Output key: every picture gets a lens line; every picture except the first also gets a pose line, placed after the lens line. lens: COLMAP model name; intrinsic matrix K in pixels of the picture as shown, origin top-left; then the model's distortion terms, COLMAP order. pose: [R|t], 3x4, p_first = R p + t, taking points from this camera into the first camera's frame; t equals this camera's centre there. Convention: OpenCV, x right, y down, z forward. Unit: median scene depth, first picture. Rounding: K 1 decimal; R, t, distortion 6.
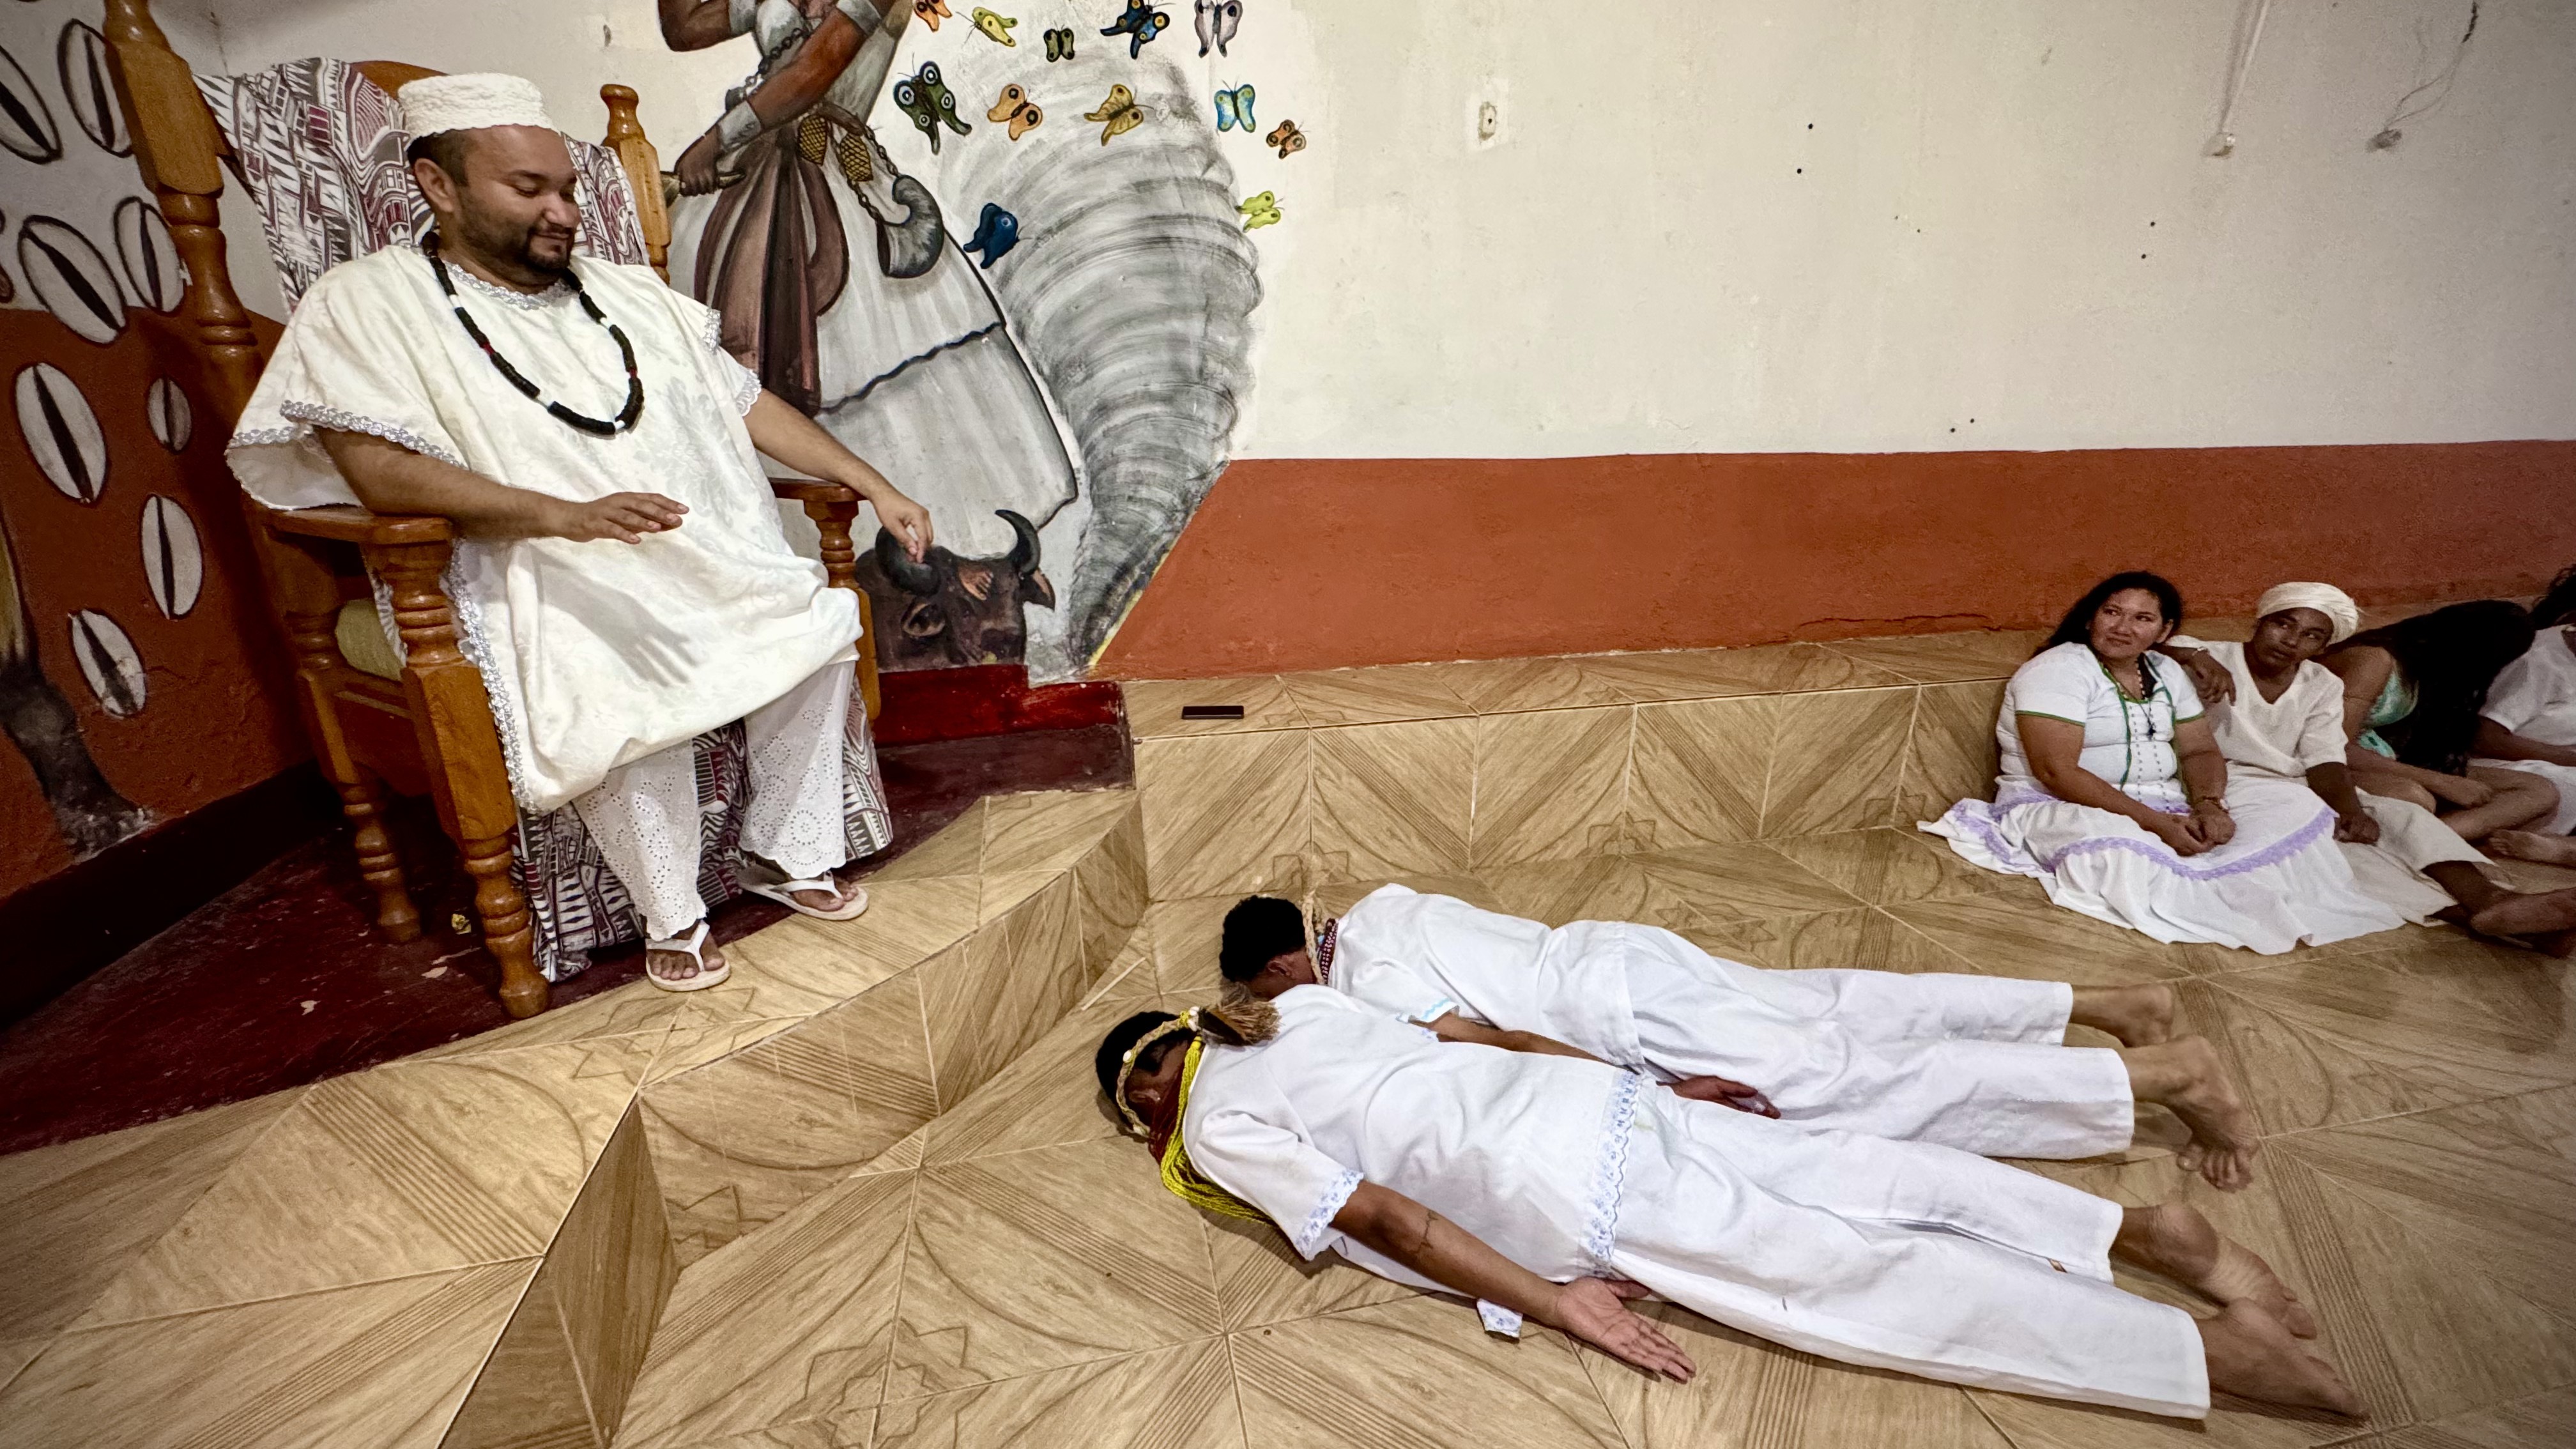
lens RADIAL K [[1029.9, 0, 1278.3], [0, 1029.9, 718.6], [0, 0, 1]] dist [-0.001577, -0.000120]
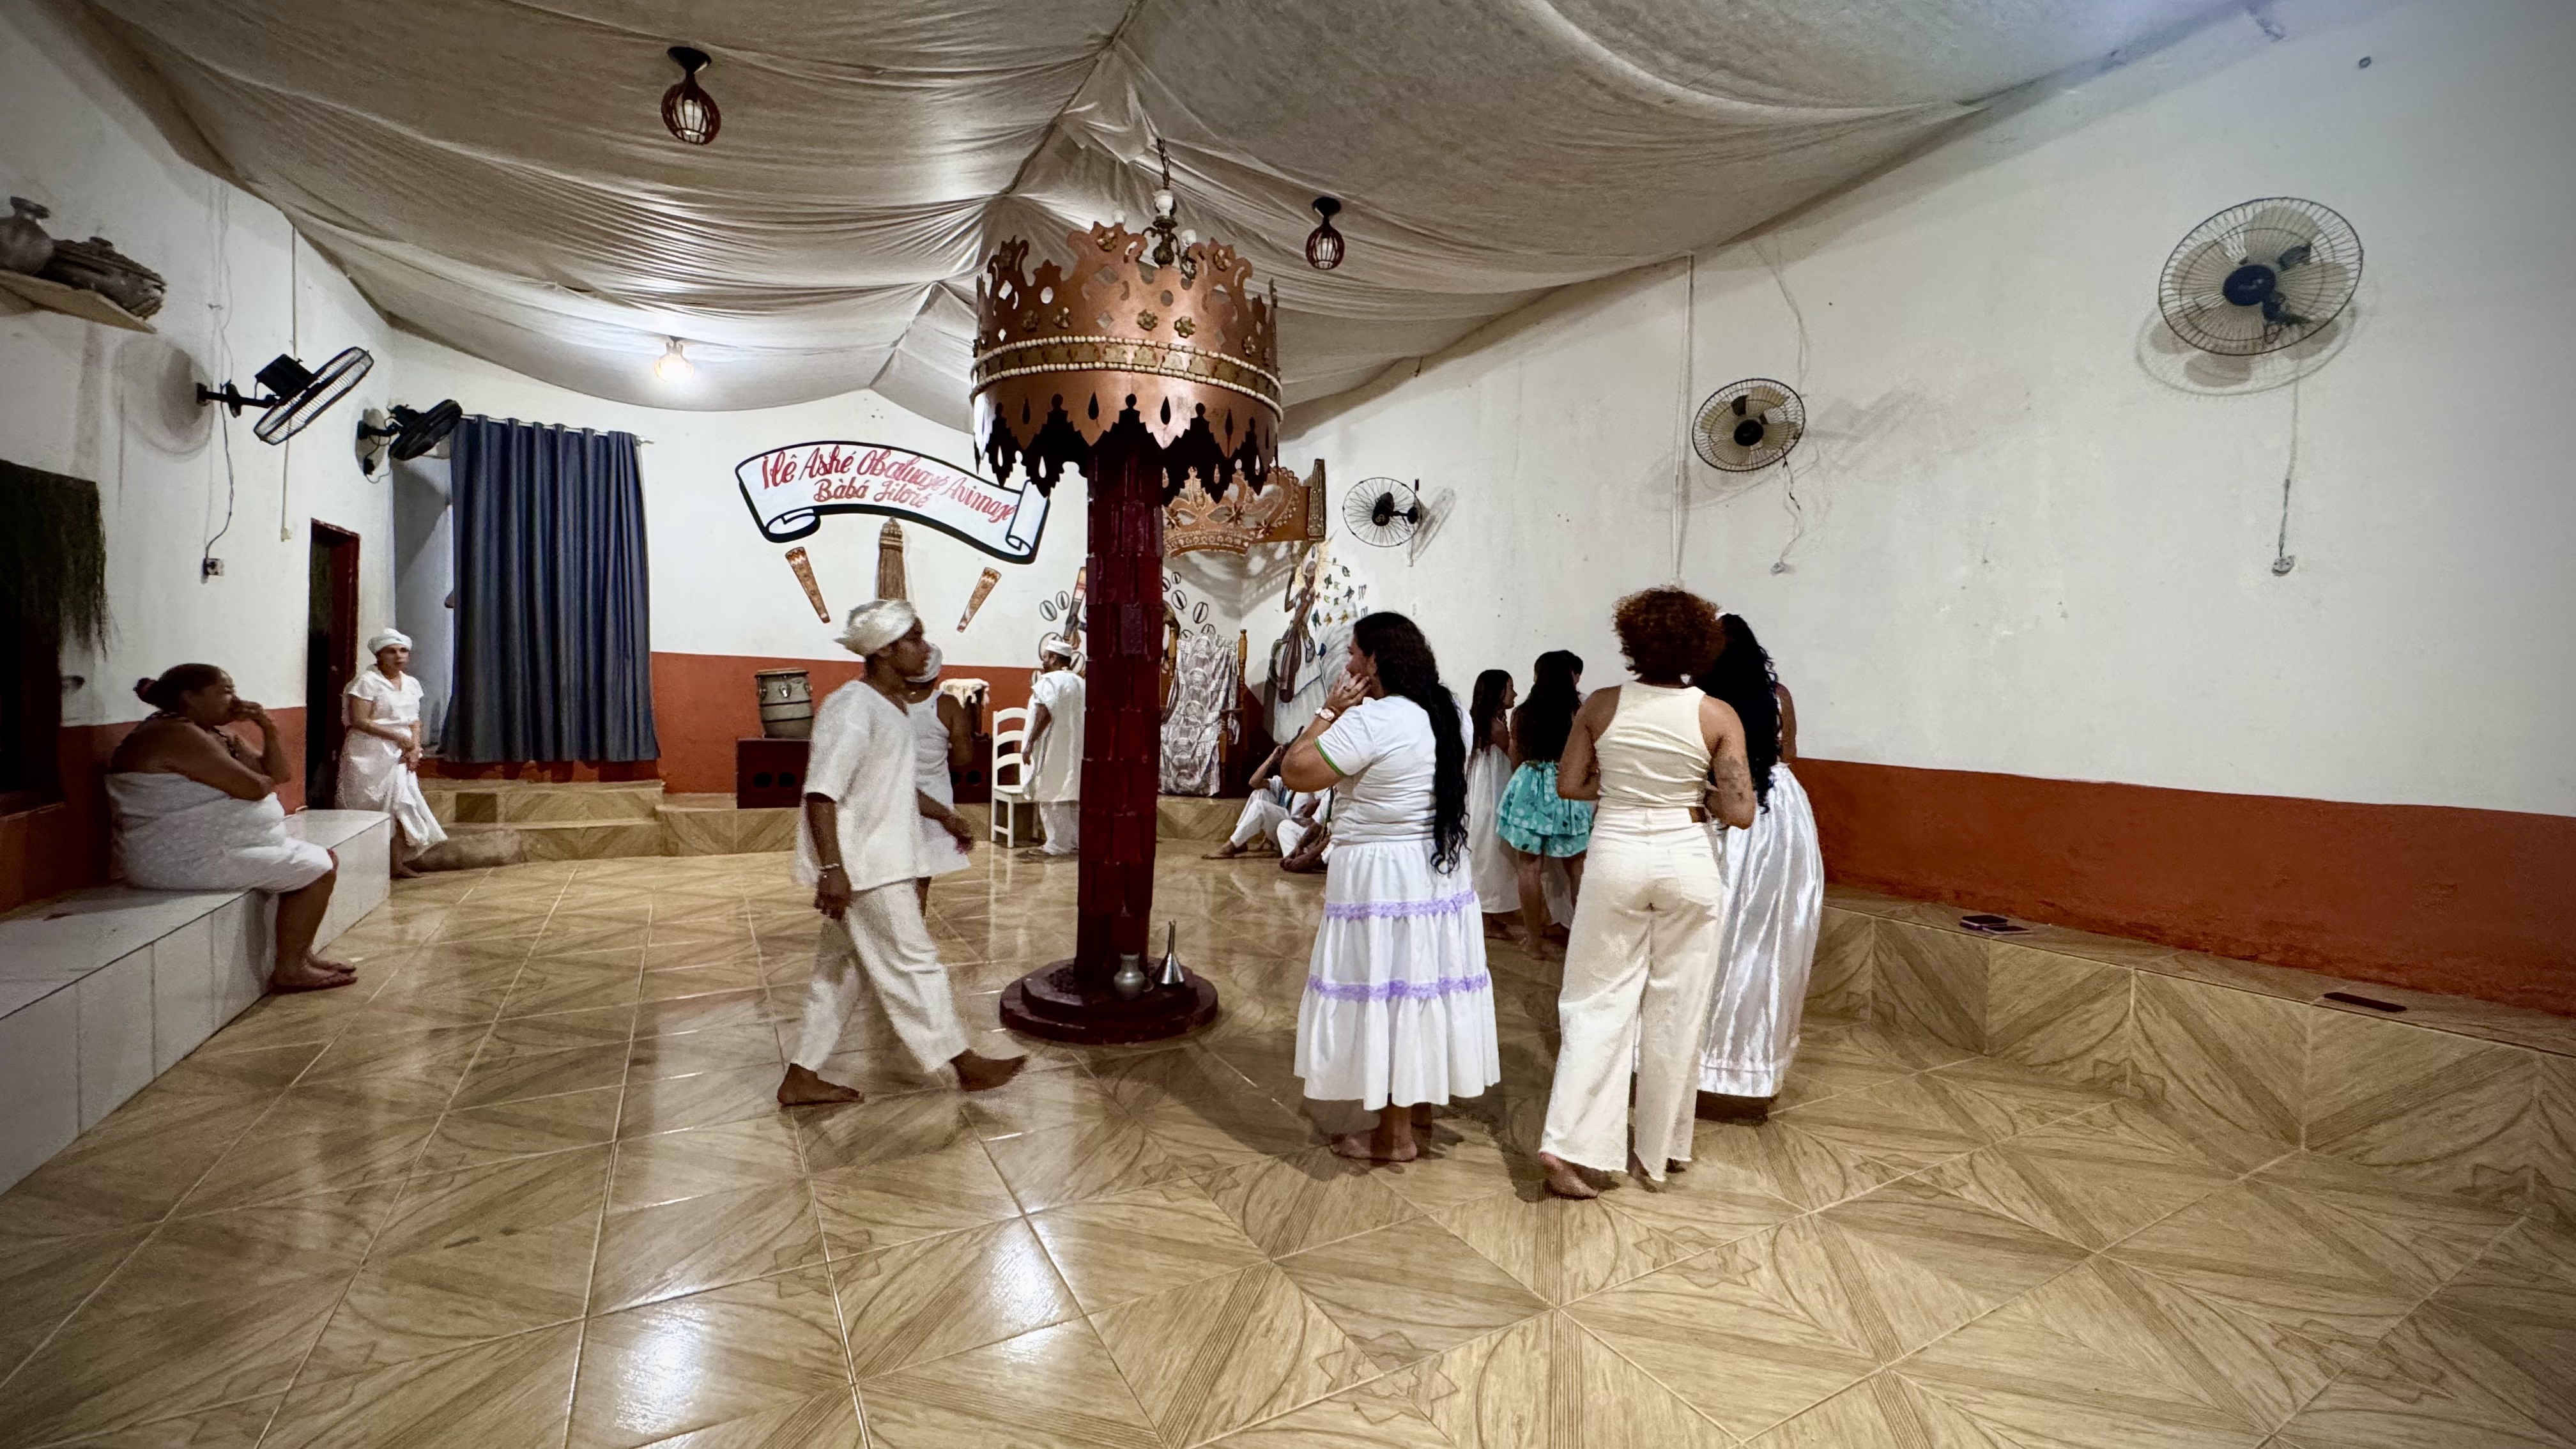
lens RADIAL K [[1025.4, 0, 1289.8], [0, 1025.4, 731.4], [0, 0, 1]] dist [-0.002168, 0.000086]
pose [[0.314142, 0.061322, -0.947393, 3.013935], [-0.319183, 0.946645, -0.044563, -0.017487], [0.894112, 0.316391, 0.316954, -0.124530]]
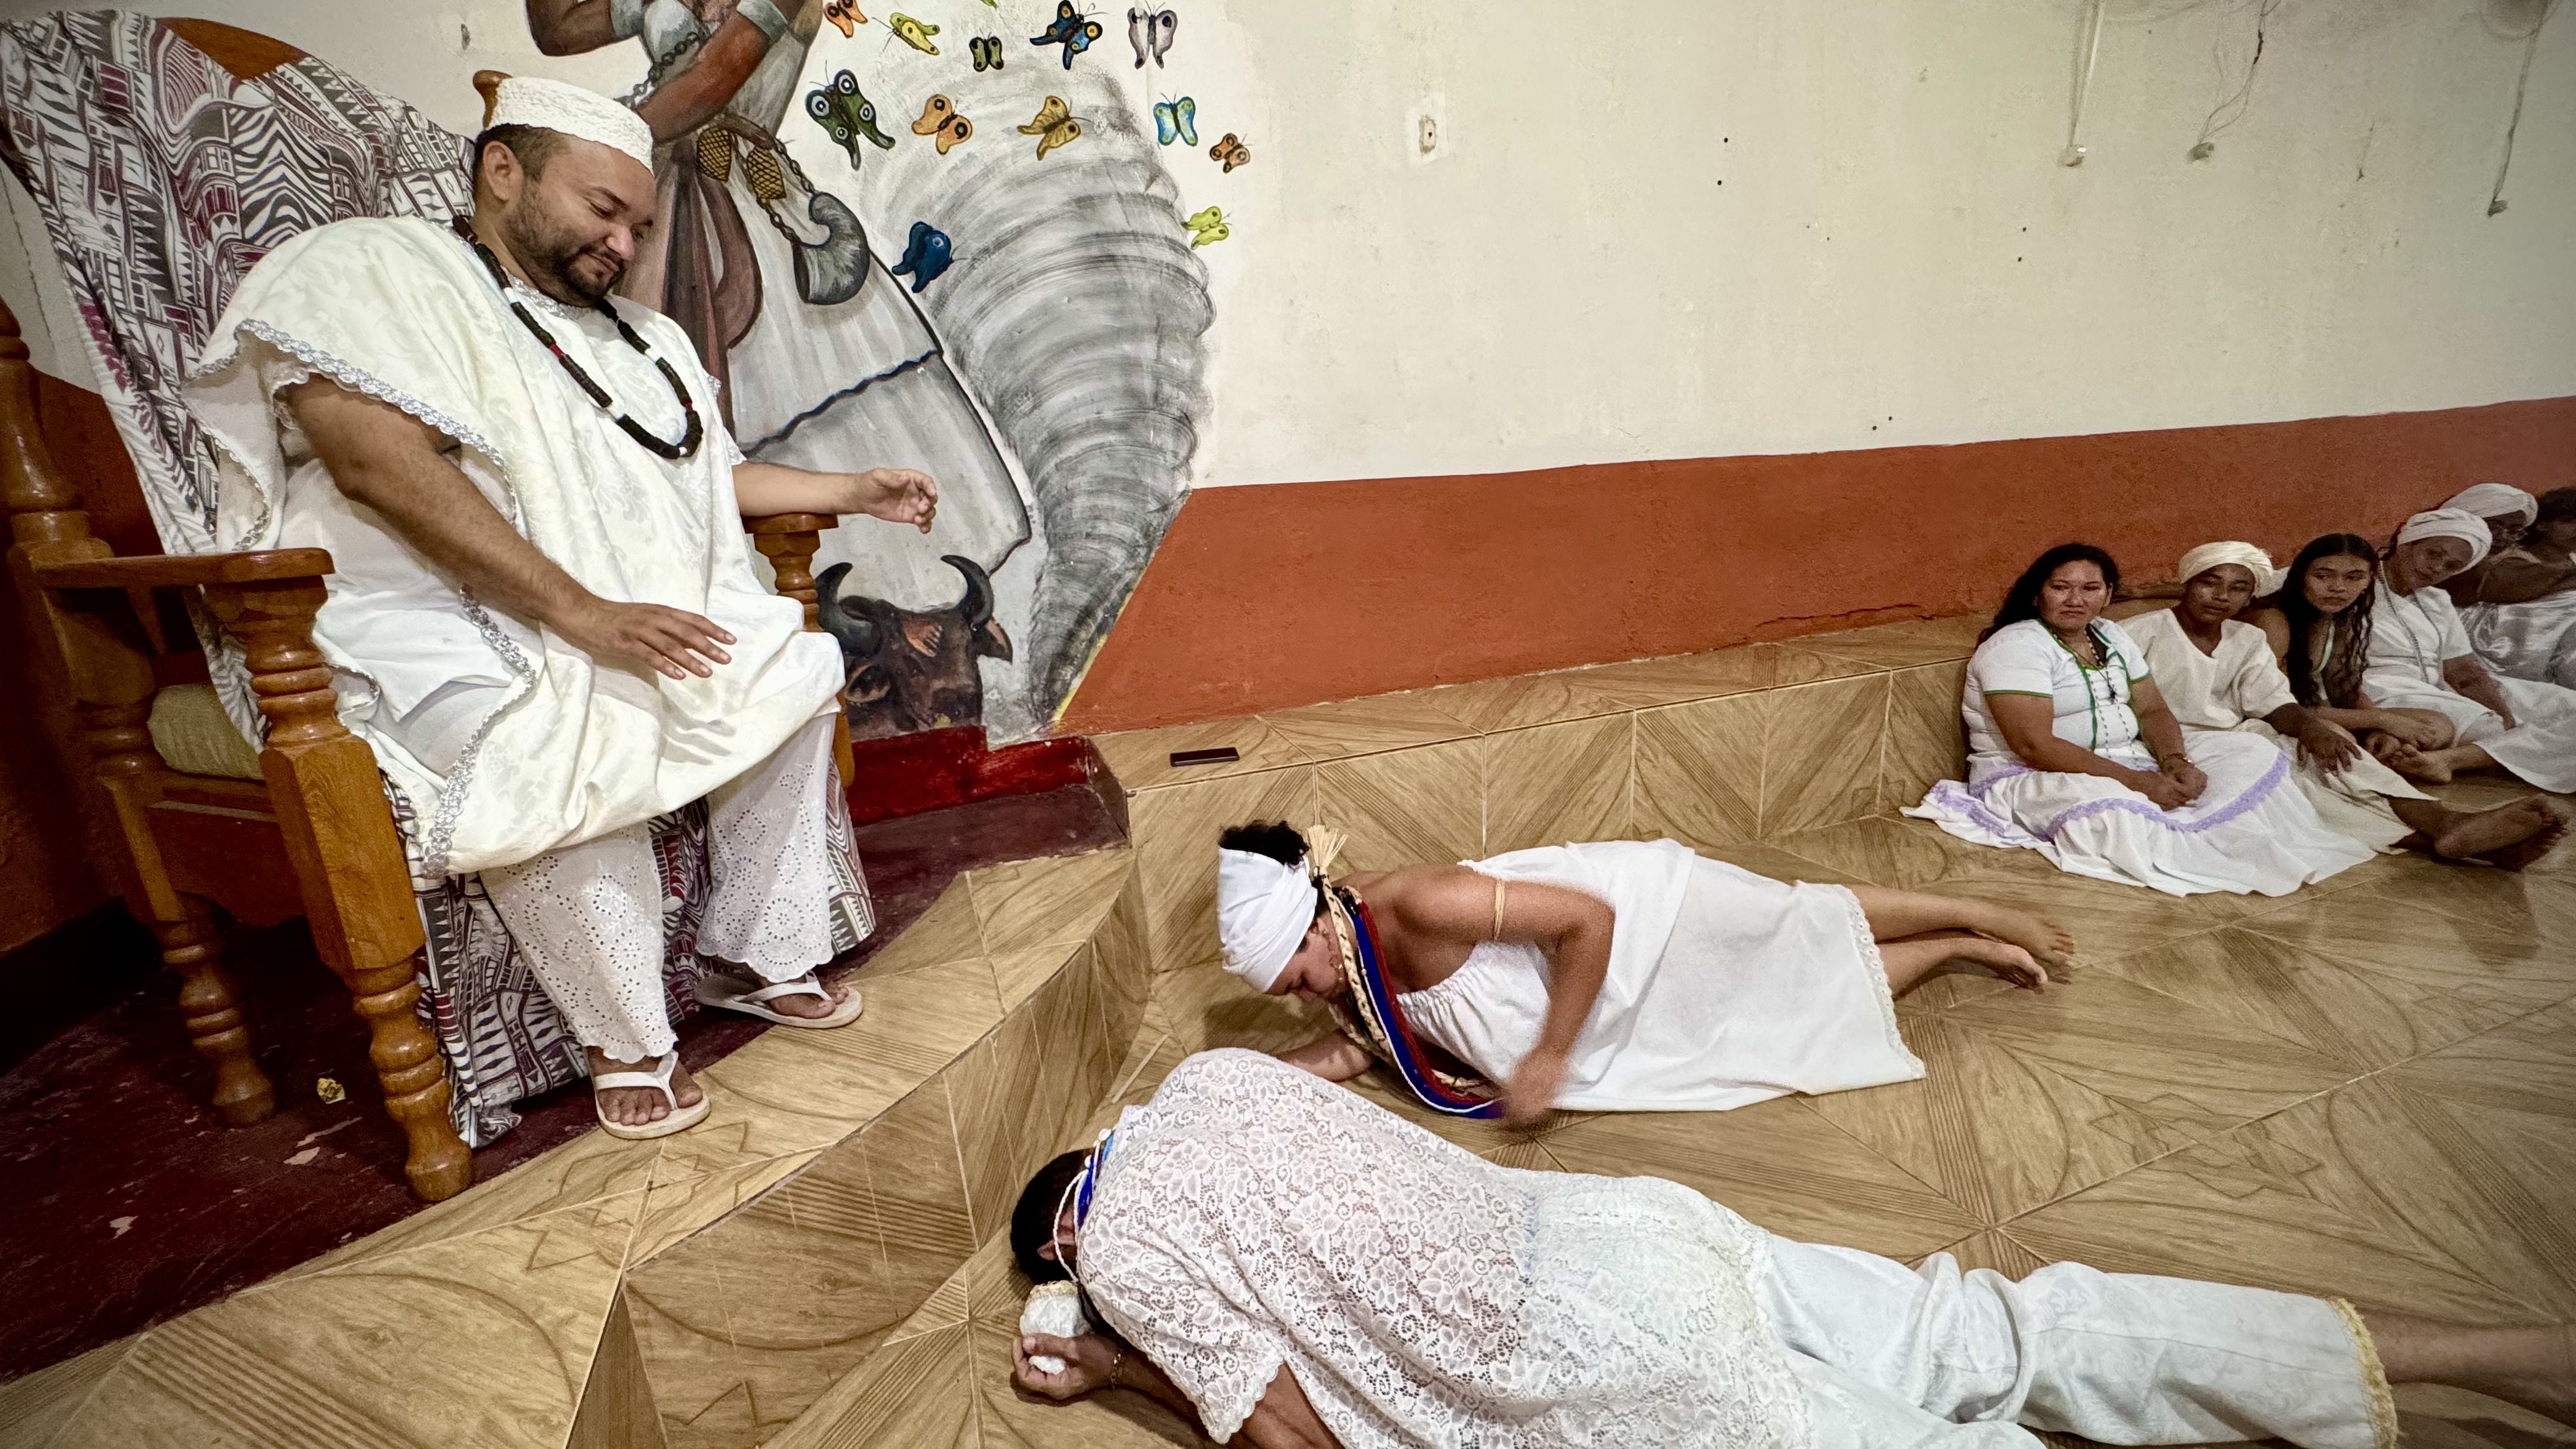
lens RADIAL K [[1028.0, 0, 1279.7], [0, 1028.0, 719.7], [0, 0, 1]] dist [-0.001746, 0.000343]
pose [[0.988812, -0.084295, 0.123066, -0.111289], [0.092435, 0.993787, -0.061991, 0.025116], [-0.117075, 0.072673, 0.990461, 0.088560]]
